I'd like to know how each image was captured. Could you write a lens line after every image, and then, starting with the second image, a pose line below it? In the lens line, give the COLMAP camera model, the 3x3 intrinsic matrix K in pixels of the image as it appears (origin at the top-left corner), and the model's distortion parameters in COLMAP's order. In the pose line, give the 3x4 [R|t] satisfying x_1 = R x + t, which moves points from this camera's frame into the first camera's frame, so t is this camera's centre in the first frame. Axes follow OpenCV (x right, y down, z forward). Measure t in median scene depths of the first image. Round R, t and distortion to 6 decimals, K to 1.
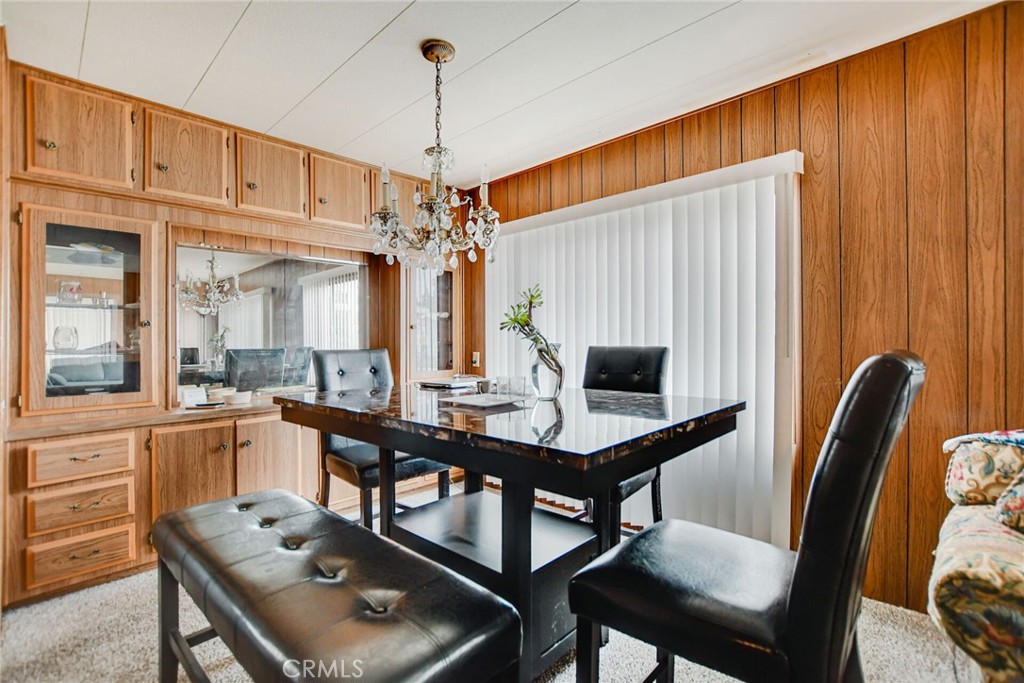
lens RADIAL K [[465.2, 0, 513.4], [0, 465.2, 337.6], [0, 0, 1]] dist [-0.018144, -0.000088]
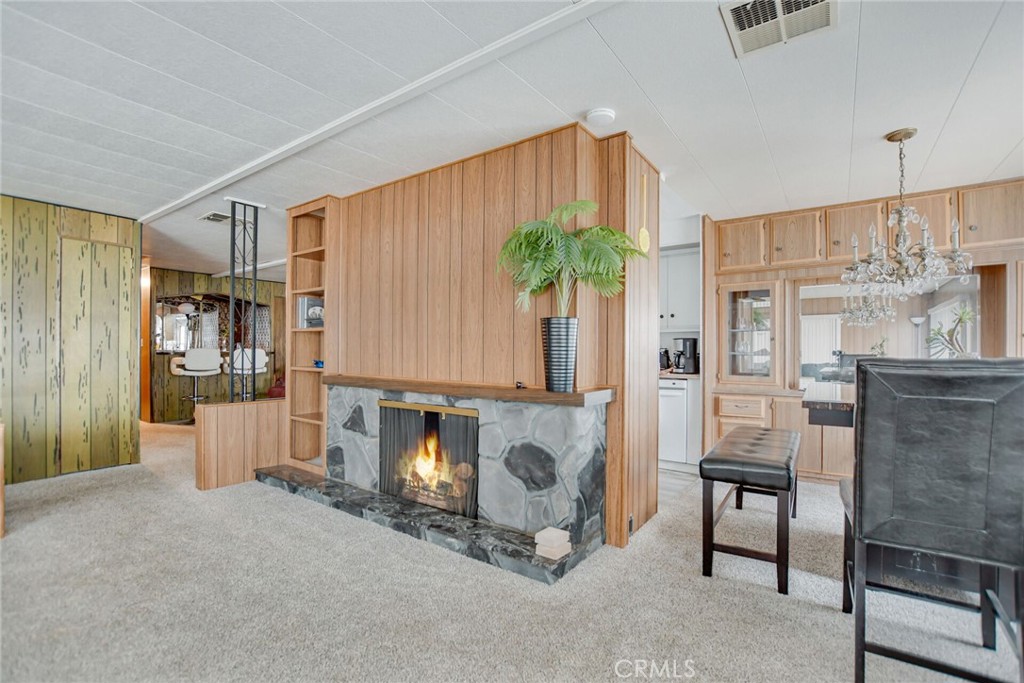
lens RADIAL K [[465.2, 0, 509.2], [0, 465.2, 343.3], [0, 0, 1]] dist [-0.018144, -0.000088]
pose [[0.146647, -0.004539, -0.989179, 0.863330], [0.000344, 0.999990, -0.004537, -0.005691], [0.989189, 0.000325, 0.146647, -0.286314]]
